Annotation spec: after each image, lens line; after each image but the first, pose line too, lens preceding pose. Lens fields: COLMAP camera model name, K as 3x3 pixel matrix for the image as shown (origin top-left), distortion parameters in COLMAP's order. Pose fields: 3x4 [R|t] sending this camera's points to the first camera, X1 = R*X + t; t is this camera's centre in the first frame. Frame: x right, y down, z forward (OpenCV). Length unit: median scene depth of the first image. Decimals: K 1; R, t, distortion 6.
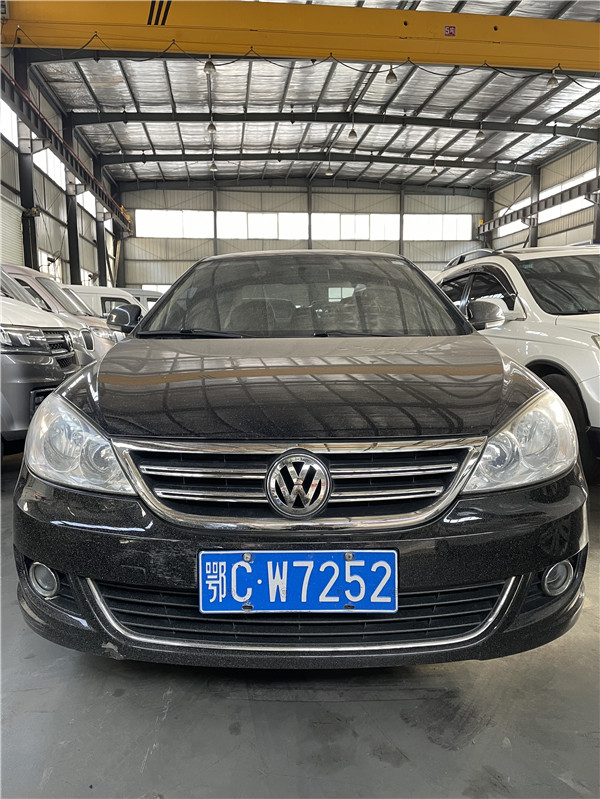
lens RADIAL K [[609.5, 0, 300.6], [0, 609.5, 397.7], [0, 0, 1]] dist [0.073219, -0.065008]
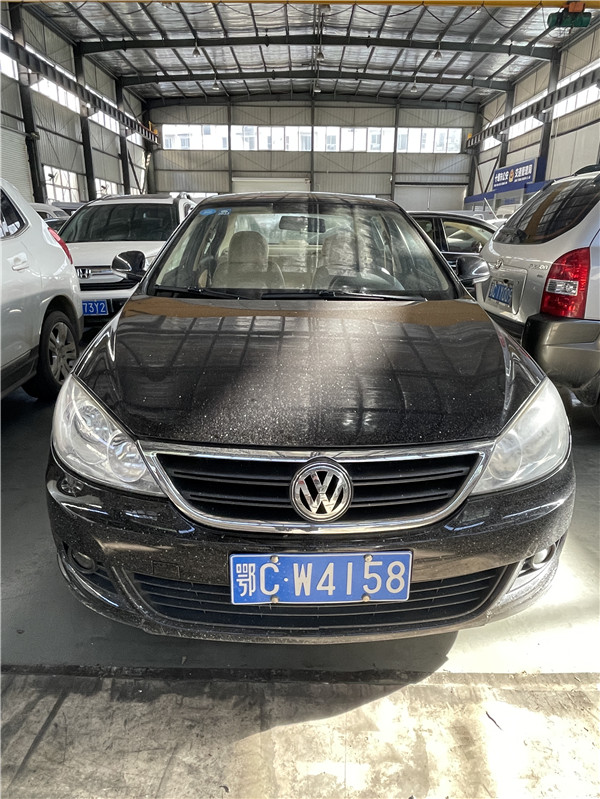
lens RADIAL K [[532.0, 0, 303.9], [0, 532.0, 400.4], [0, 0, 1]] dist [-0.010623, 0.011952]
pose [[0.991433, 0.058465, -0.116802, 0.163083], [-0.034101, 0.979077, 0.200614, -0.004198], [0.126087, -0.194912, 0.972682, -0.055065]]
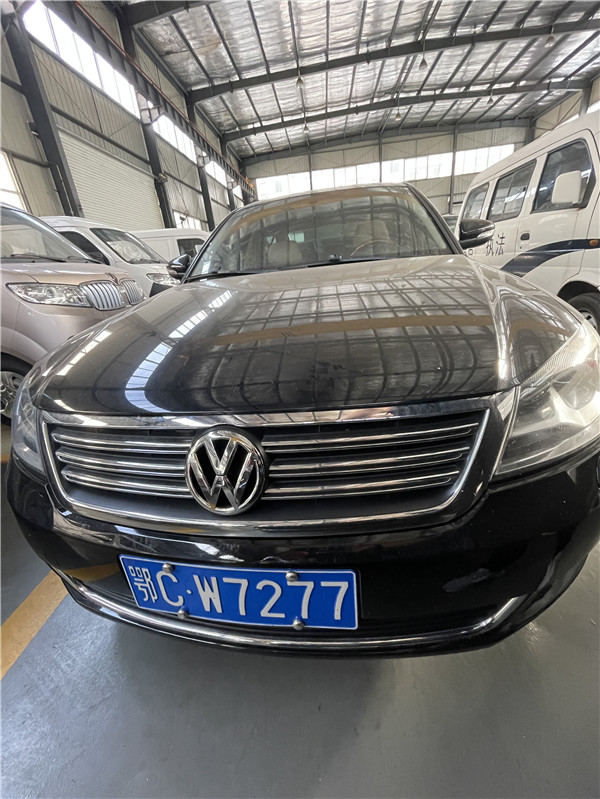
lens RADIAL K [[323.2, 0, 302.8], [0, 323.2, 403.6], [0, 0, 1]] dist [-0.006938, 0.001231]
pose [[0.978012, -0.008158, -0.208390, -0.010461], [0.070183, 0.953826, 0.292046, -0.019572], [0.196385, -0.300250, 0.933425, 0.181592]]
